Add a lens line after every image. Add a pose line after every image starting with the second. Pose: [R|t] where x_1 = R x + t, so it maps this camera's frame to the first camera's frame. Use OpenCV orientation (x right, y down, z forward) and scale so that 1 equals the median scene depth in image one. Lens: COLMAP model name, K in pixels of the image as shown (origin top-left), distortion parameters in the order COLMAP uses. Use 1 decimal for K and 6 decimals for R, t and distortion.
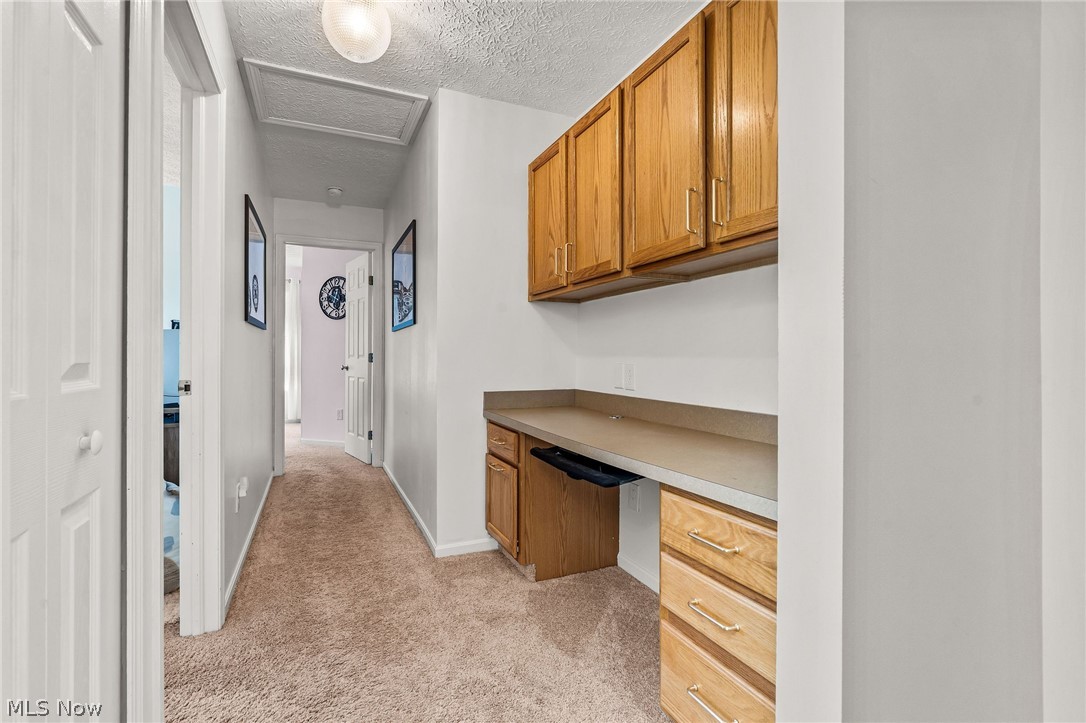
lens RADIAL K [[505.0, 0, 543.0], [0, 505.0, 361.5], [0, 0, 1]] dist [-0.000792, 0.012158]
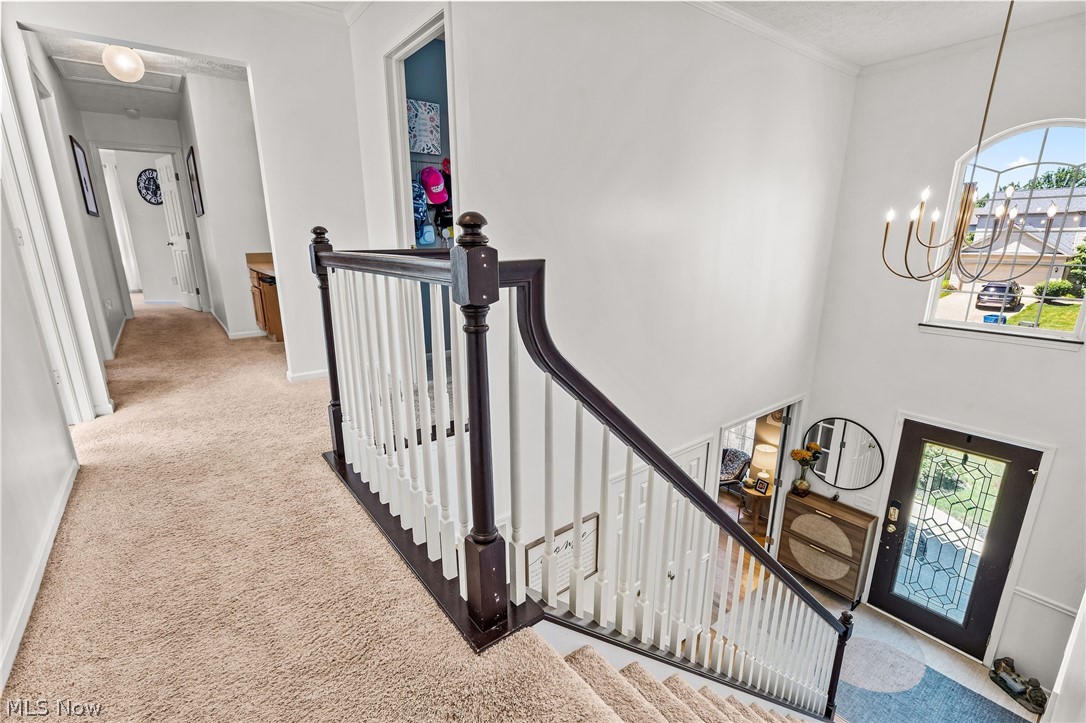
lens RADIAL K [[490.6, 0, 538.5], [0, 490.6, 369.3], [0, 0, 1]] dist [-0.003319, 0.000150]
pose [[0.974757, -0.066077, 0.213264, 0.271078], [0.008581, 0.965584, 0.259949, 0.005488], [-0.223101, -0.251557, 0.941778, -0.545559]]
